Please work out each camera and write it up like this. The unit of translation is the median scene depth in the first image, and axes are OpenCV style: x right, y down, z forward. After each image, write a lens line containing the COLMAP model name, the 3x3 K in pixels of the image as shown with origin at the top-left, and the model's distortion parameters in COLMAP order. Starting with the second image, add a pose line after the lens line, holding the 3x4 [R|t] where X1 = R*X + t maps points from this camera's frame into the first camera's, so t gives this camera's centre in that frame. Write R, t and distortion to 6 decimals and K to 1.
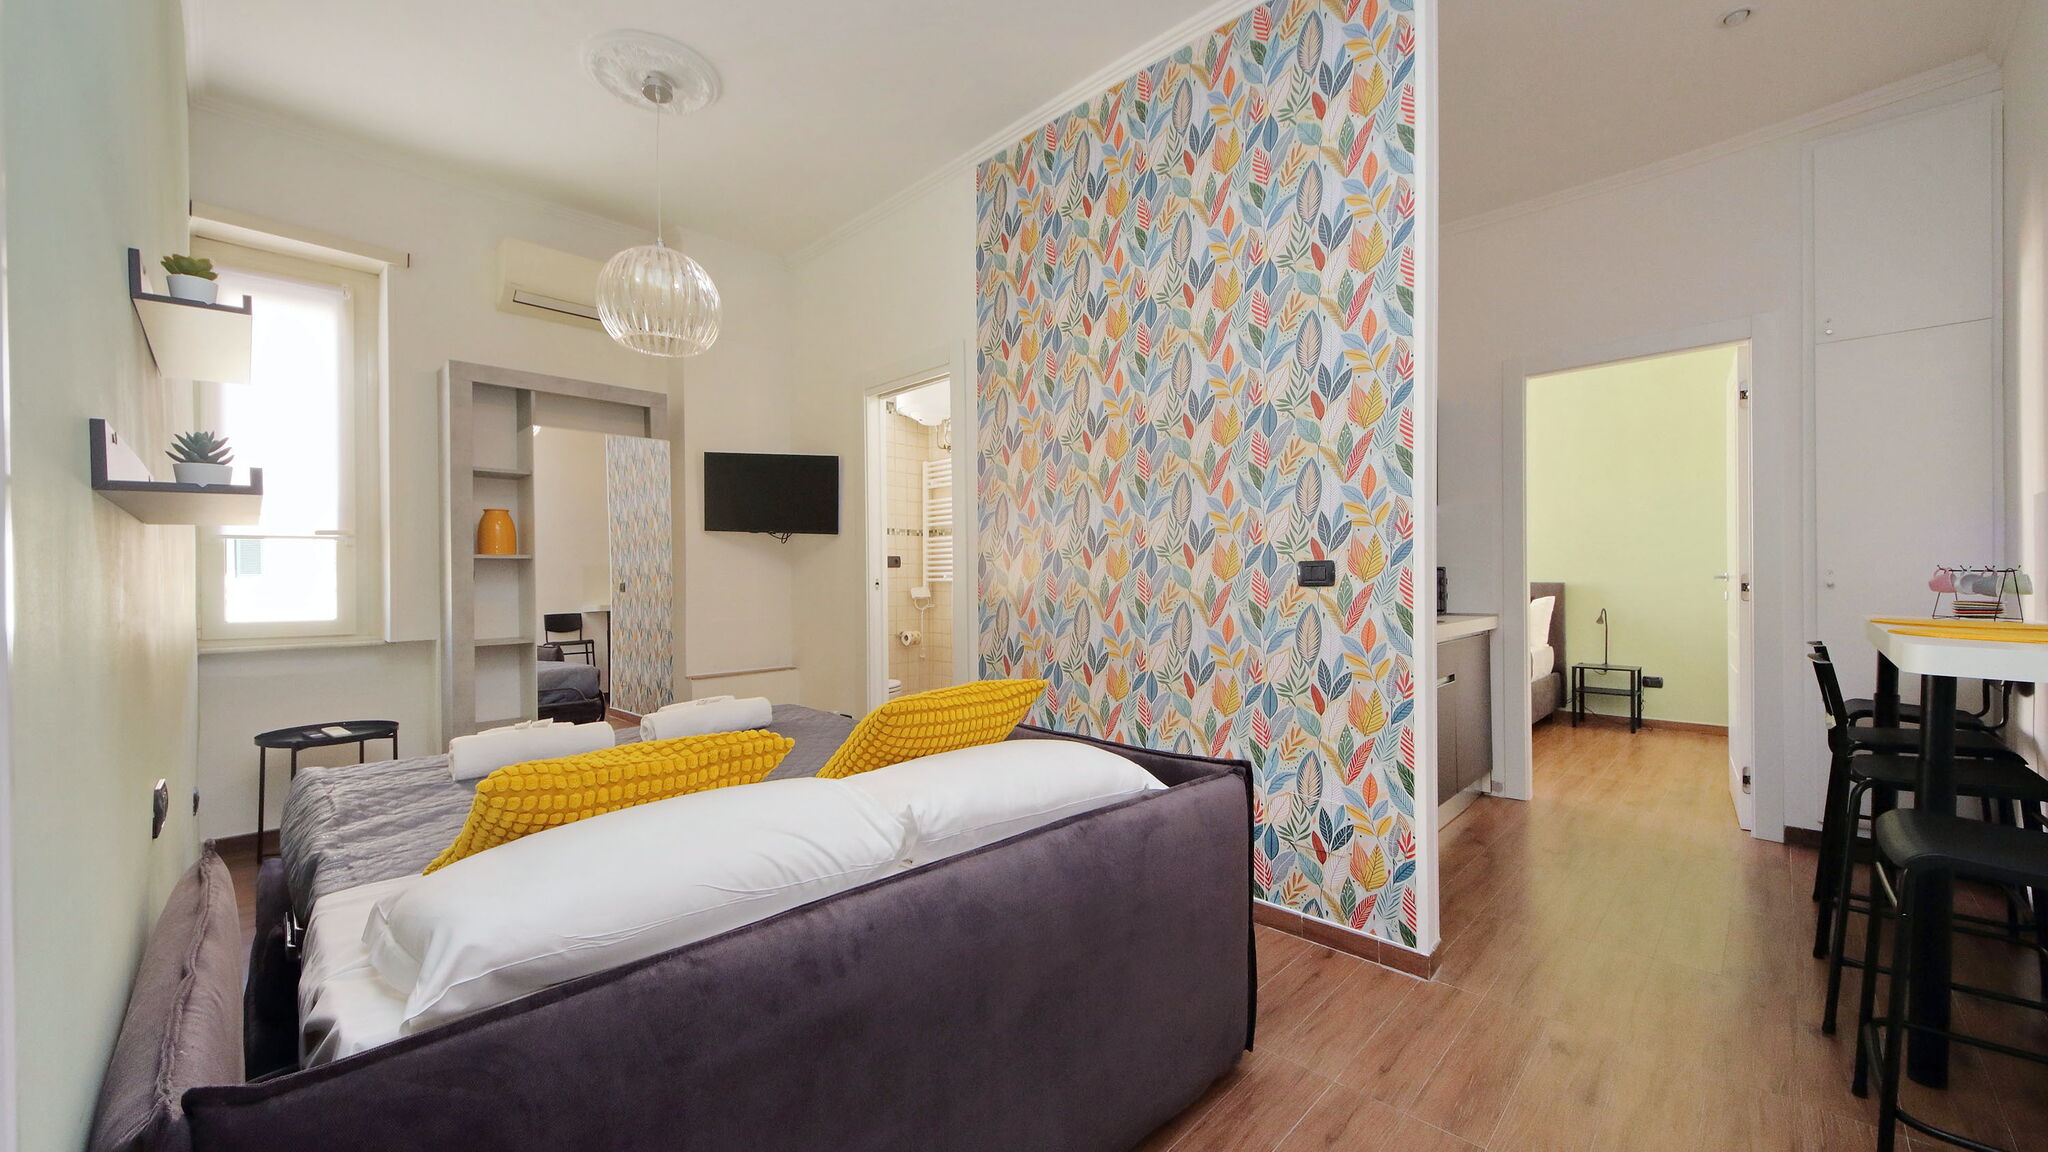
lens RADIAL K [[730.0, 0, 1049.6], [0, 730.0, 588.2], [0, 0, 1]] dist [0.027089, -0.015635]
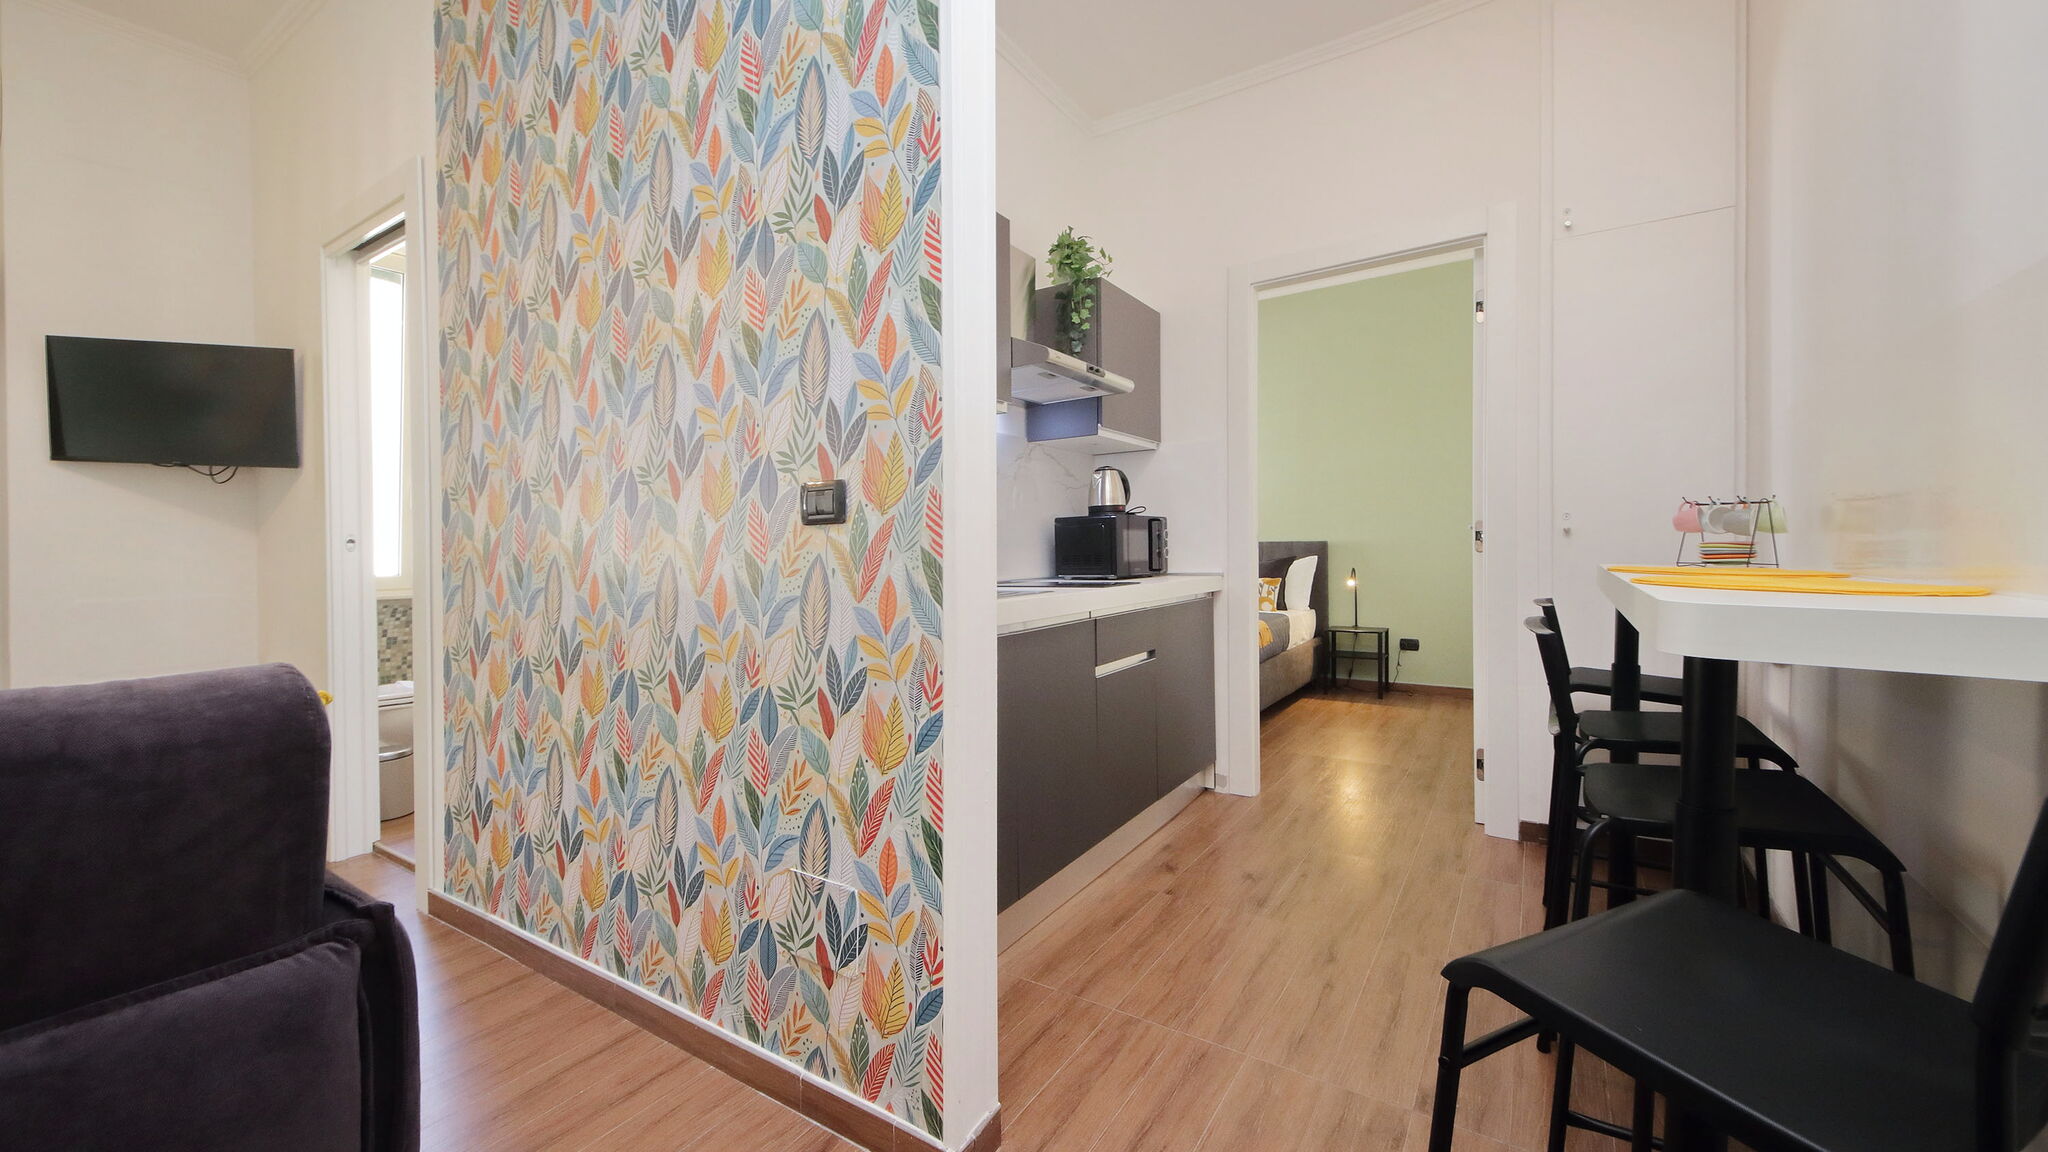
lens RADIAL K [[748.8, 0, 1020.6], [0, 748.8, 574.1], [0, 0, 1]] dist [0.027564, -0.014352]
pose [[0.983896, -0.015385, 0.178077, 0.414728], [0.011631, 0.999688, 0.022106, 0.026504], [-0.178361, -0.019679, 0.983768, 0.370603]]
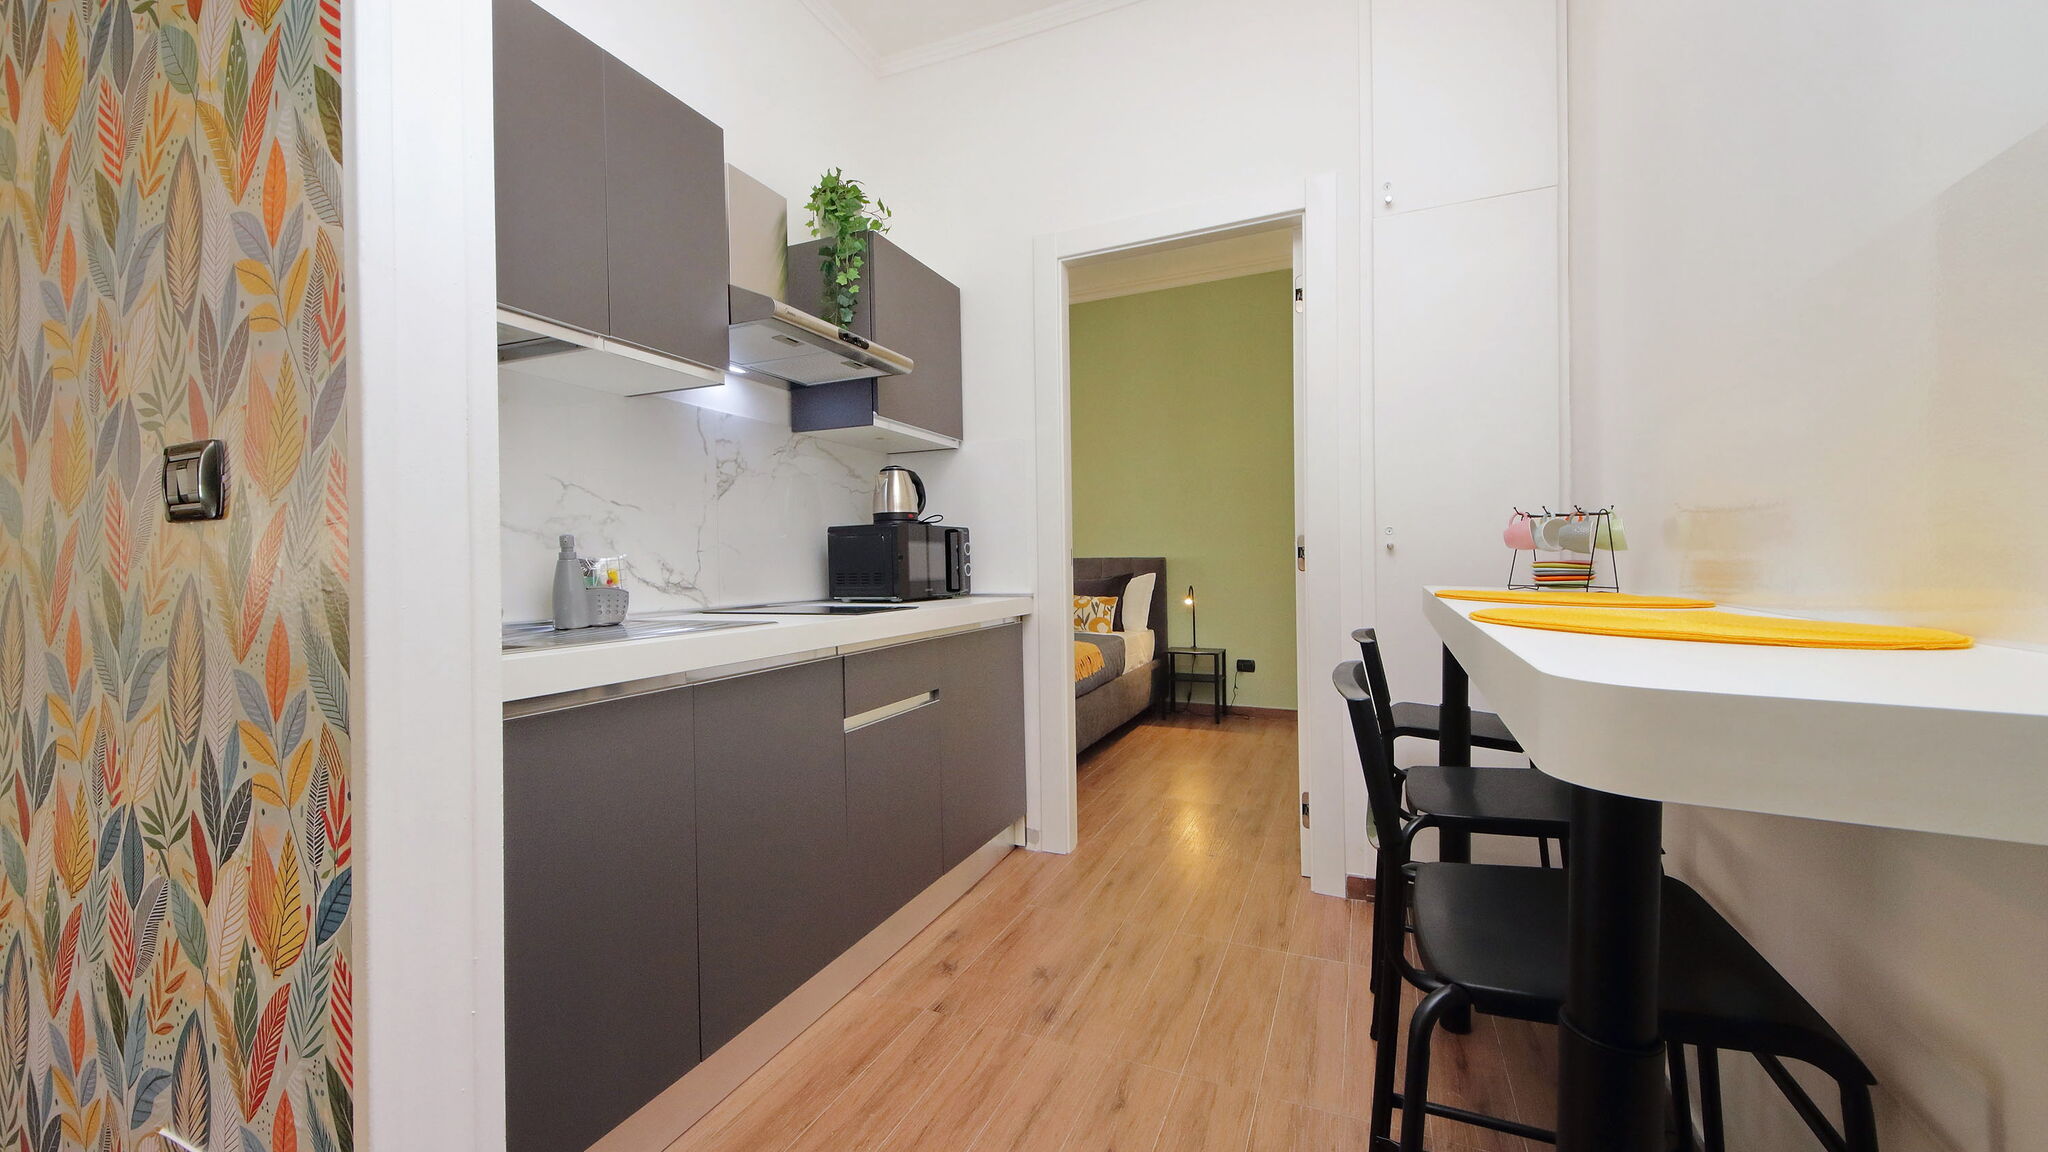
lens RADIAL K [[771.5, 0, 1014.6], [0, 771.5, 572.3], [0, 0, 1]] dist [0.026939, -0.010261]
pose [[0.939438, -0.008724, 0.342607, 0.598648], [0.008822, 0.999960, 0.001272, 0.023833], [-0.342605, 0.001828, 0.939478, 0.542121]]
